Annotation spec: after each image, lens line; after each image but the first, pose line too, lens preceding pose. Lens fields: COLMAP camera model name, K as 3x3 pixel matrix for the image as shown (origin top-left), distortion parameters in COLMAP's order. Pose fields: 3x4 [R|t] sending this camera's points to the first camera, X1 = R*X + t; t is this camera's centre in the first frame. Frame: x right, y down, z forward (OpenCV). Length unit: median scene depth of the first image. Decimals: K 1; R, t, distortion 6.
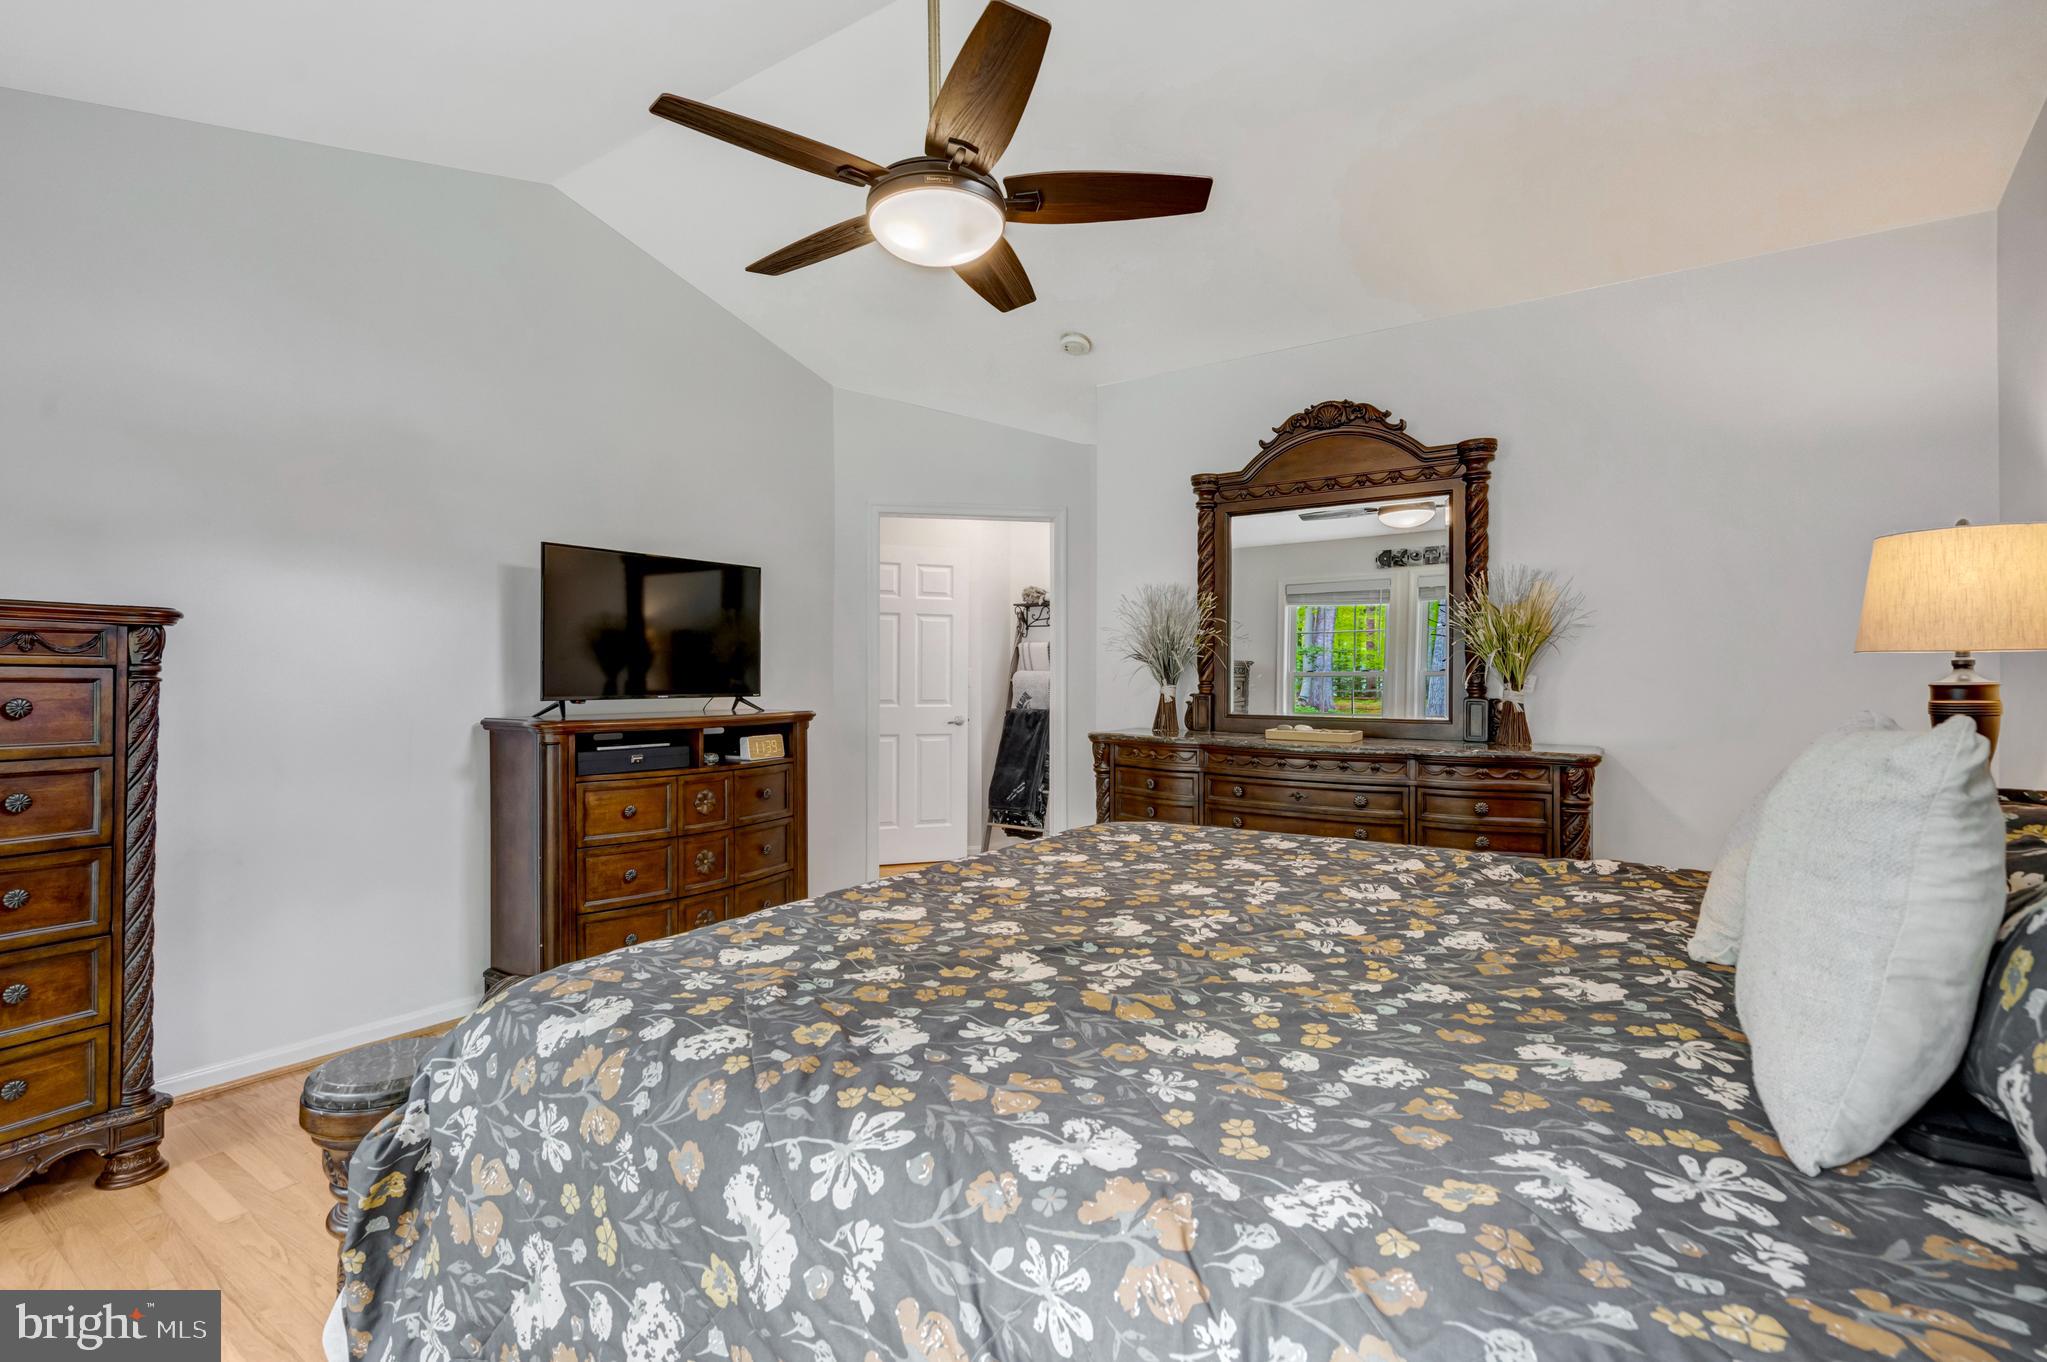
lens RADIAL K [[958.5, 0, 1024.6], [0, 958.5, 666.4], [0, 0, 1]] dist [-0.001615, 0.002720]
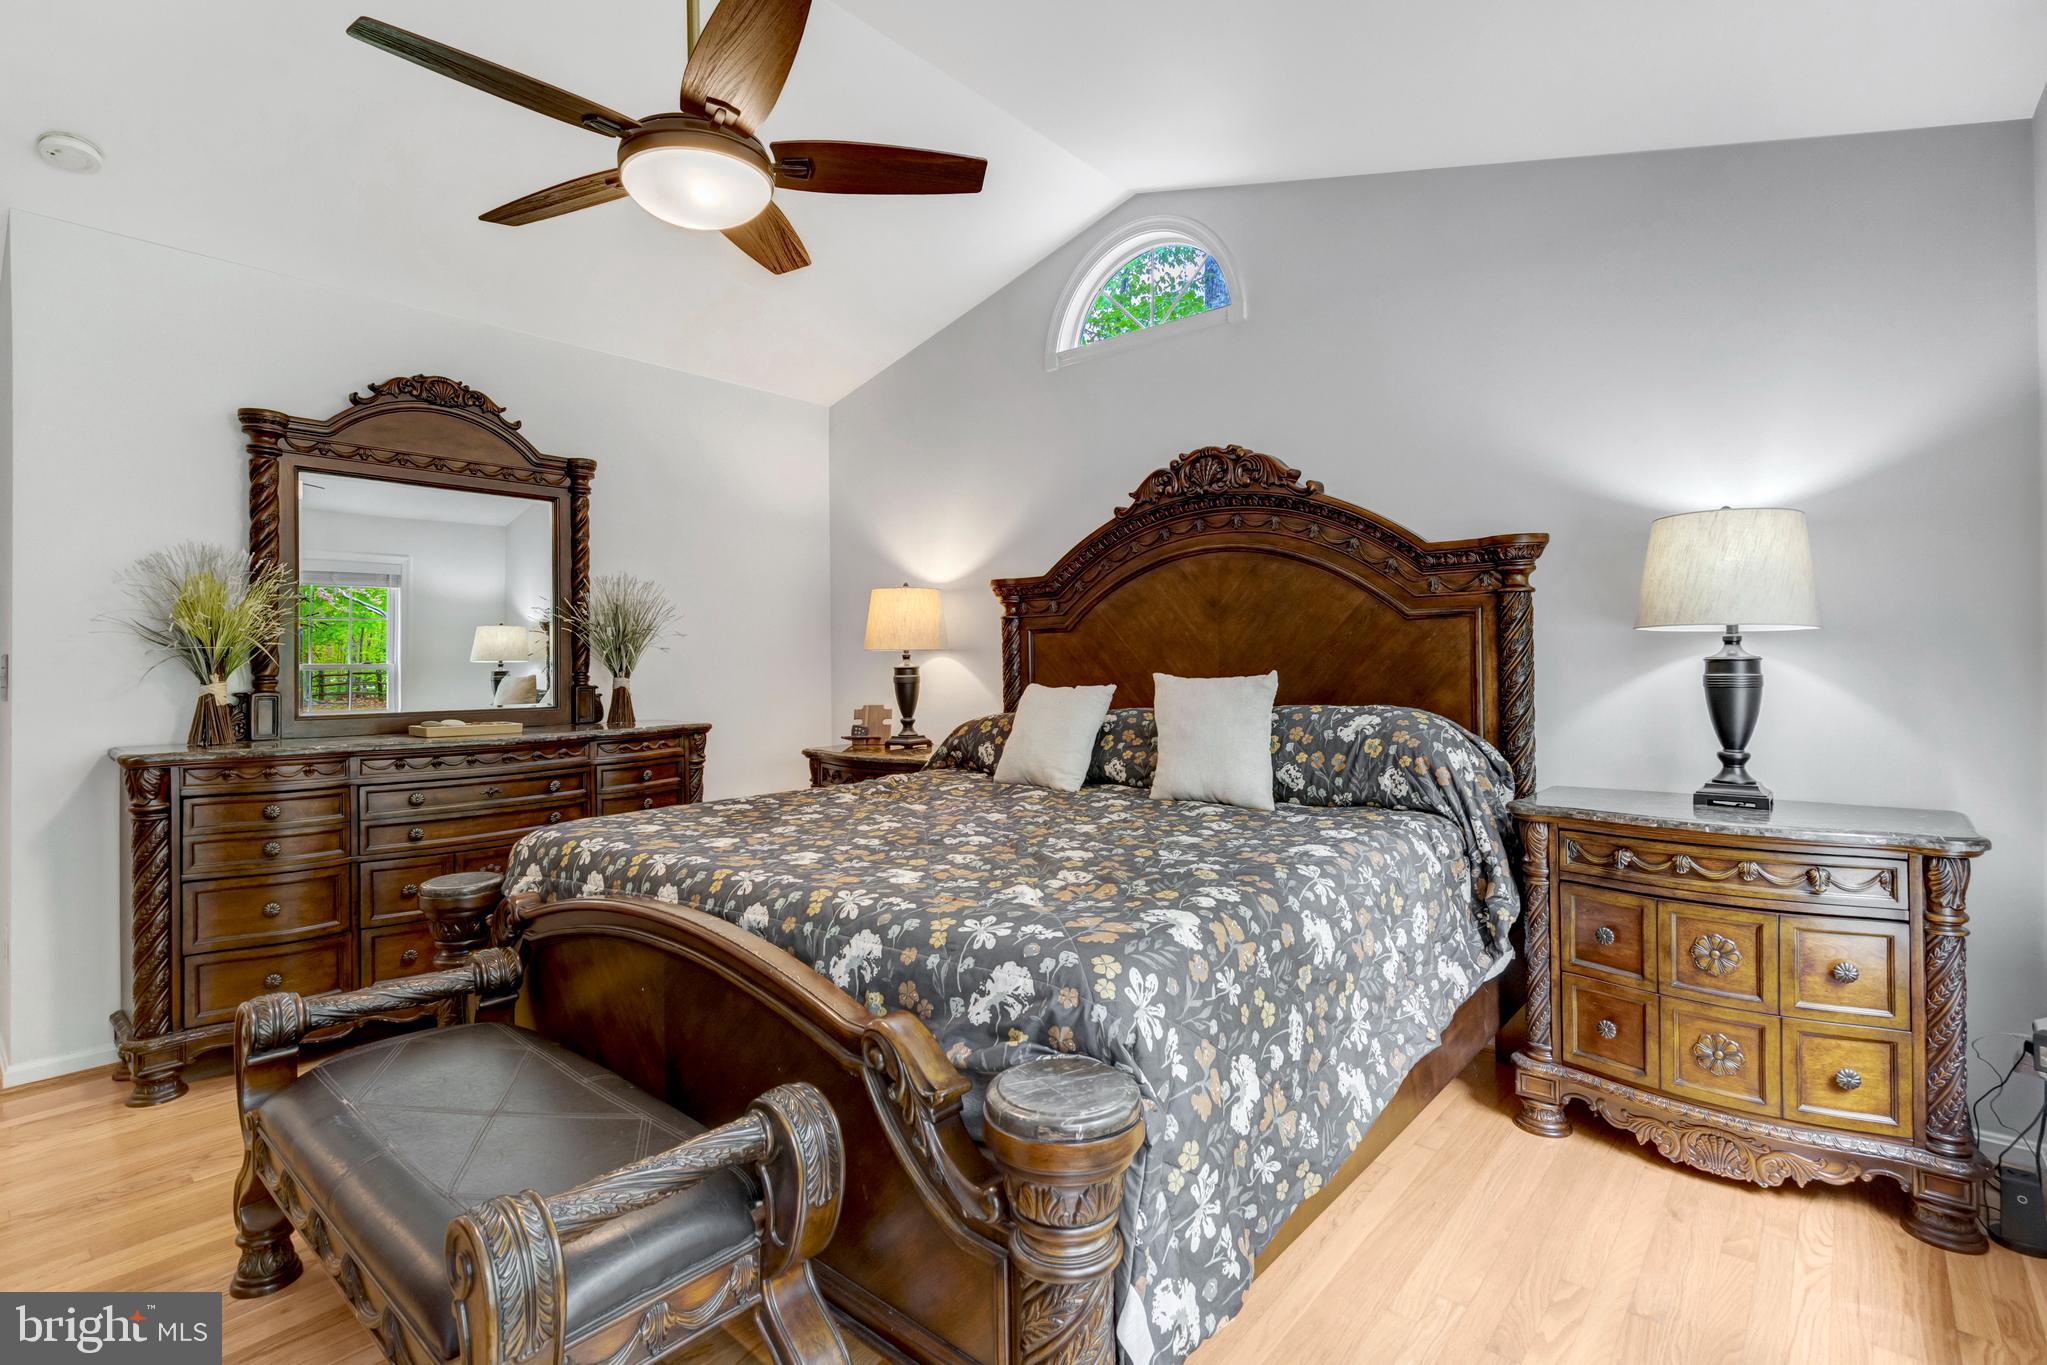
lens RADIAL K [[958.5, 0, 1026.8], [0, 958.5, 661.9], [0, 0, 1]] dist [-0.001615, 0.002720]
pose [[0.103023, -0.003472, 0.994673, -0.589087], [-0.000421, 0.999994, 0.003534, 0.000546], [-0.994679, -0.000783, 0.103021, 0.344455]]
